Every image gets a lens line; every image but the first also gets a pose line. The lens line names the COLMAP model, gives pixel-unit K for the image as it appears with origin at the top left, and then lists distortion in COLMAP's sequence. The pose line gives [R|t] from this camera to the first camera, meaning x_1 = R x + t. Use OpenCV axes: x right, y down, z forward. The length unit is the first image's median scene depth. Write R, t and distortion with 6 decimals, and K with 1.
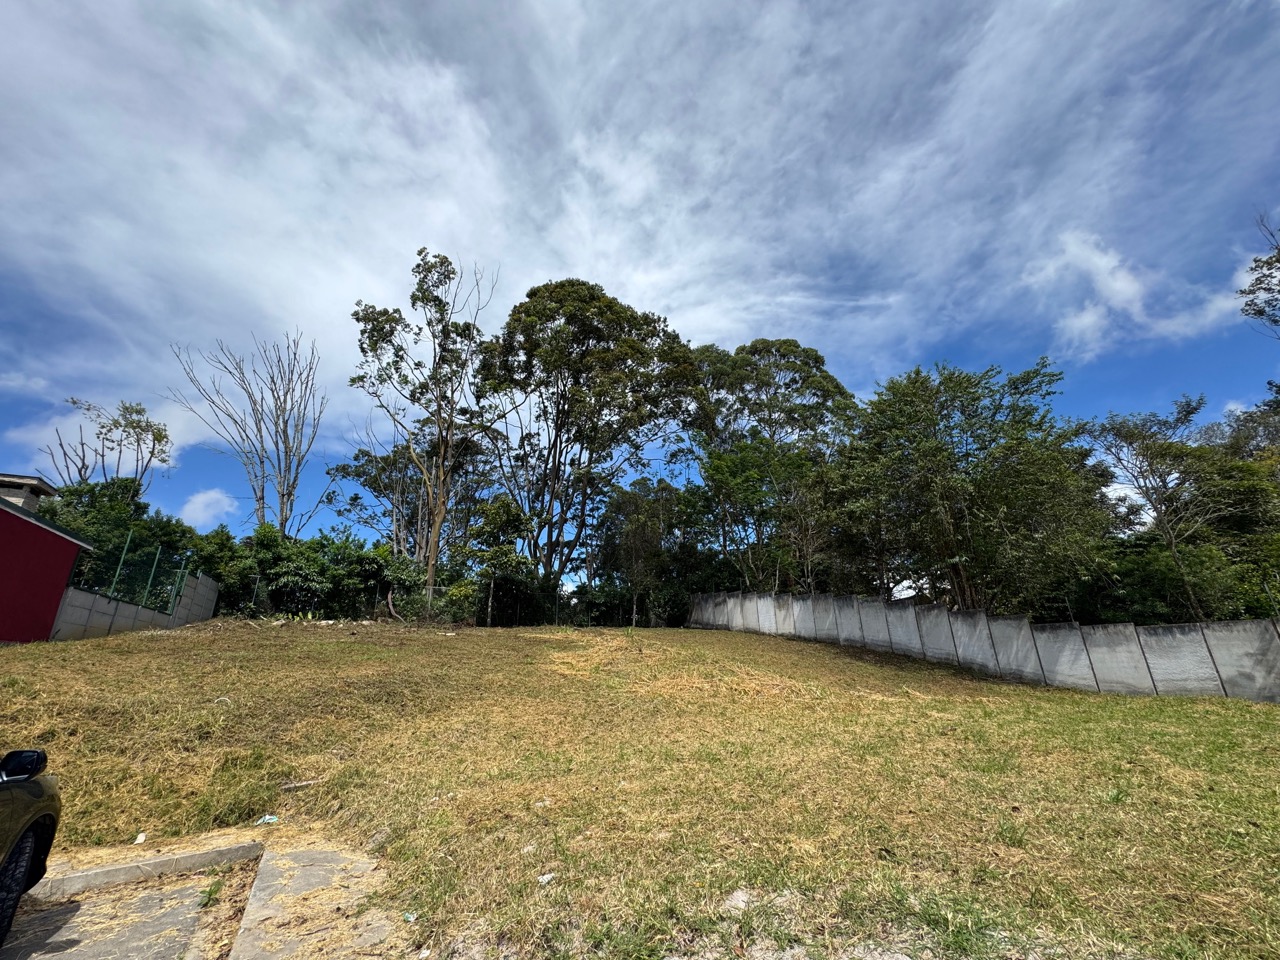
lens RADIAL K [[513.0, 0, 616.7], [0, 513.0, 479.4], [0, 0, 1]] dist [-0.005123, 0.000833]
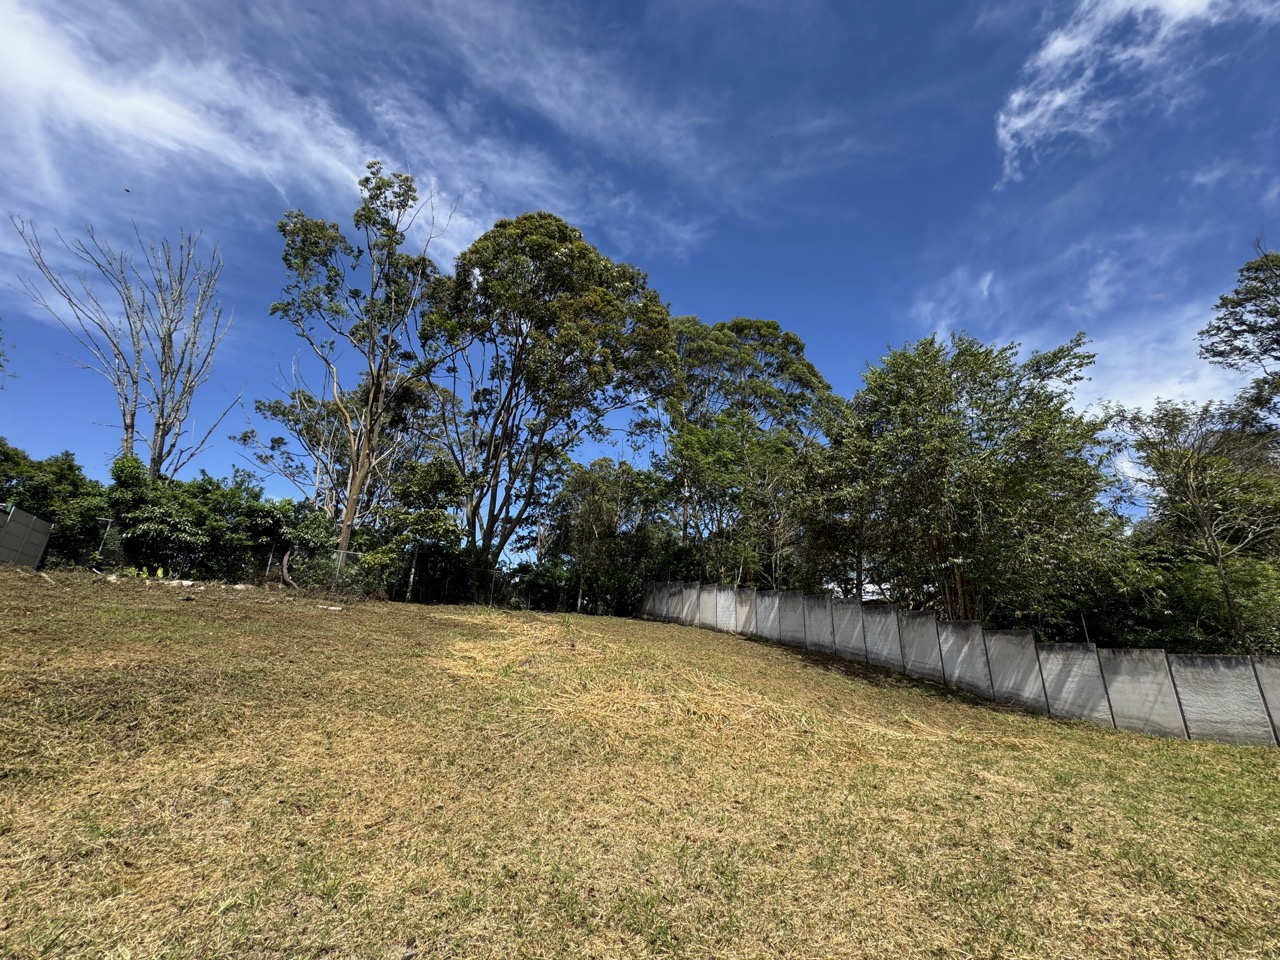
lens RADIAL K [[513.0, 0, 640.4], [0, 513.0, 481.1], [0, 0, 1]] dist [-0.005123, 0.000833]
pose [[0.988256, 0.095413, 0.119361, 0.016248], [-0.098625, 0.994897, 0.021282, 0.031487], [-0.116722, -0.032804, 0.992623, 0.119281]]
